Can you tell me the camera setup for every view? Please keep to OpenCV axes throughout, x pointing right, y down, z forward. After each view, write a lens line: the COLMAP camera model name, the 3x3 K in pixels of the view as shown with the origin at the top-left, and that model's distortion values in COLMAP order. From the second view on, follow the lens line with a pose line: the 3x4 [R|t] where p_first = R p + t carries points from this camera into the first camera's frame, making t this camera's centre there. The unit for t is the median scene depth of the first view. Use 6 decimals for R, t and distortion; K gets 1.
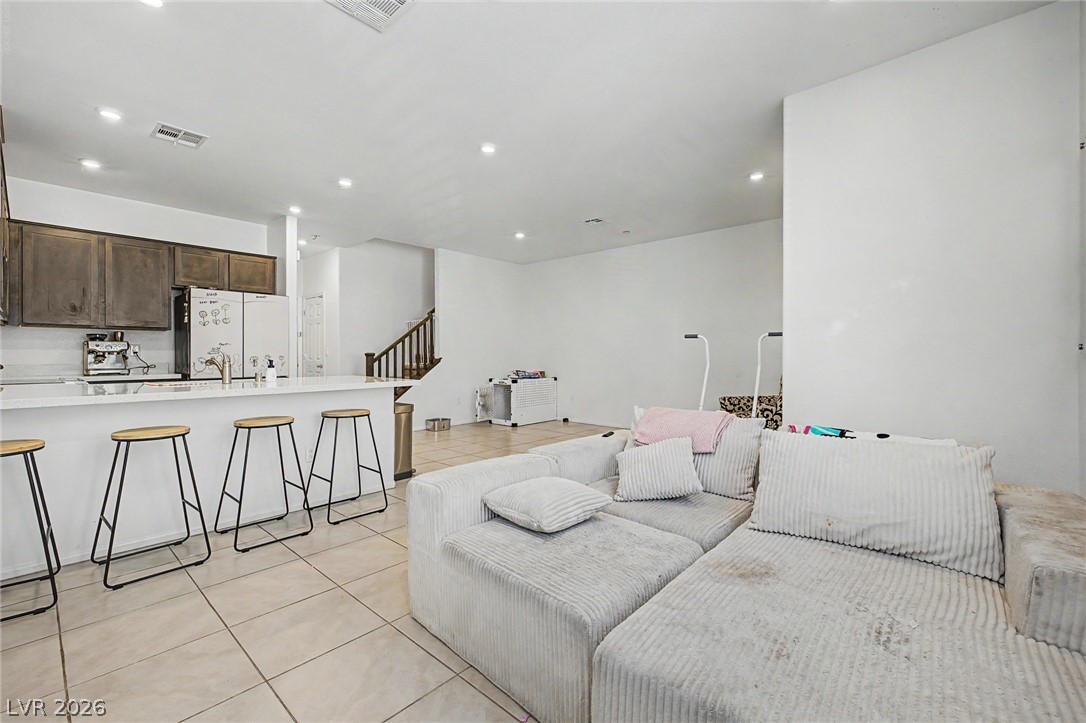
lens RADIAL K [[467.8, 0, 545.7], [0, 467.8, 357.7], [0, 0, 1]] dist [0.004704, -0.001004]
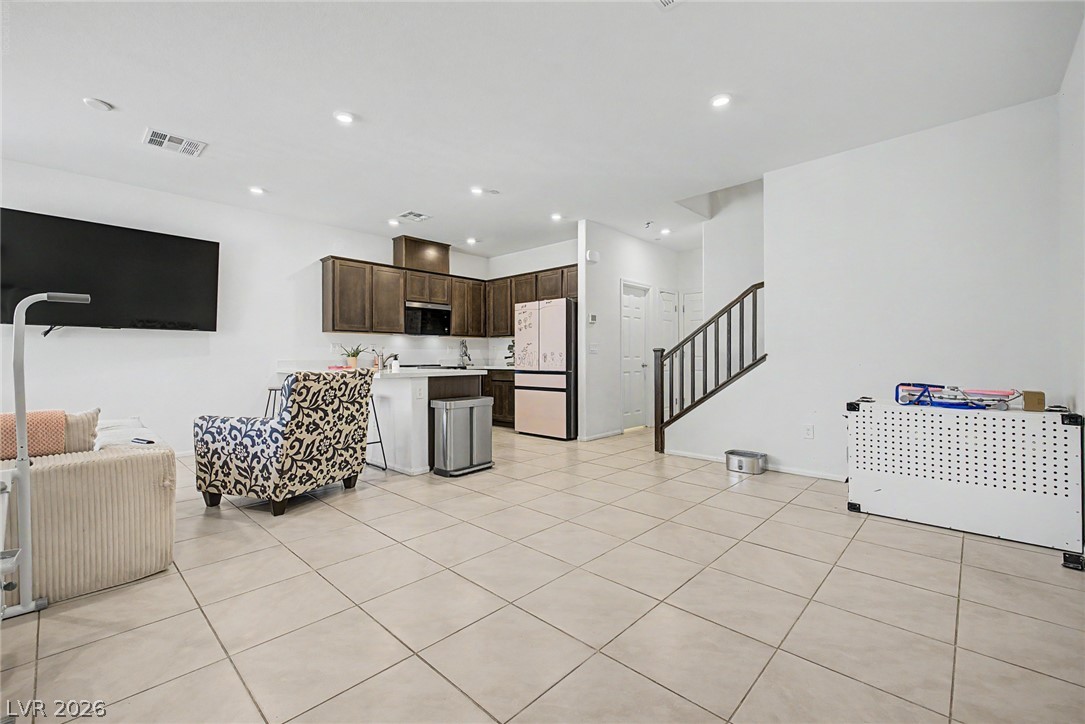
lens RADIAL K [[467.4, 0, 542.5], [0, 467.4, 360.6], [0, 0, 1]] dist [0.004704, -0.001004]
pose [[-0.025824, 0.004887, -0.999655, 0.589542], [-0.004215, 0.999979, 0.004998, 0.010016], [0.999658, 0.004343, -0.025803, 1.073012]]
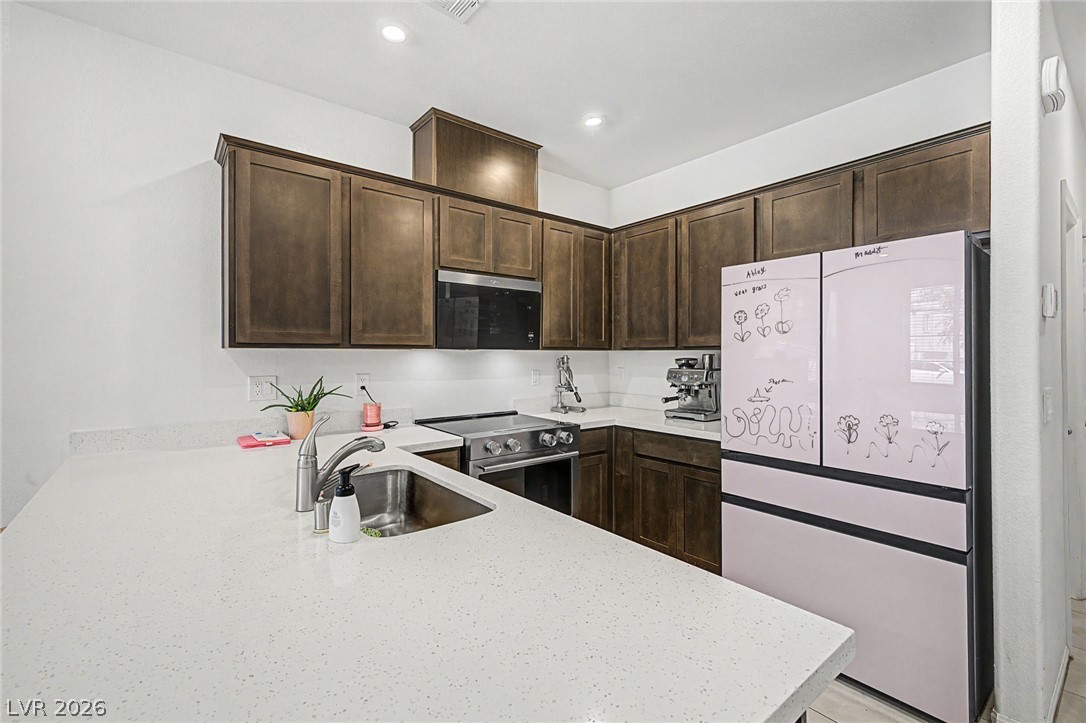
lens RADIAL K [[467.8, 0, 536.9], [0, 467.8, 355.5], [0, 0, 1]] dist [0.004704, -0.001004]
pose [[-0.174183, 0.003248, -0.984708, -0.218471], [-0.006660, 0.999968, 0.004477, -0.053288], [0.984691, 0.007338, -0.174156, 0.857796]]
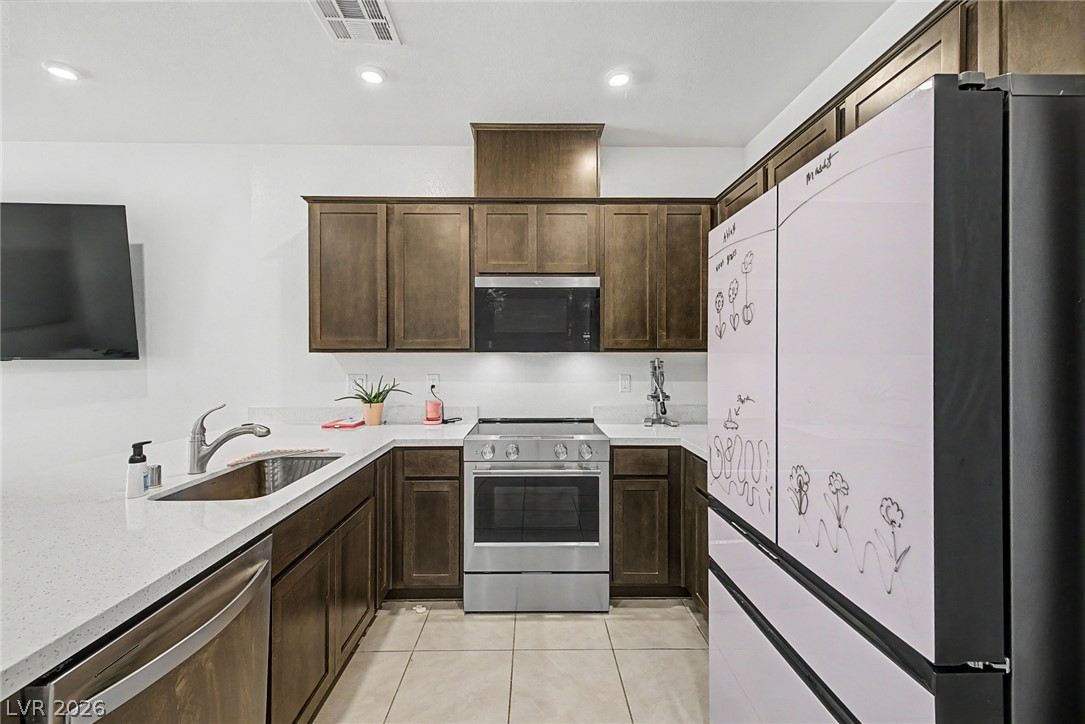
lens RADIAL K [[467.4, 0, 537.6], [0, 467.4, 357.2], [0, 0, 1]] dist [0.004704, -0.001004]
pose [[-0.738456, 0.002274, -0.674298, -0.409936], [-0.002231, 0.999981, 0.005816, -0.055105], [0.674298, 0.005799, -0.738436, 1.126206]]
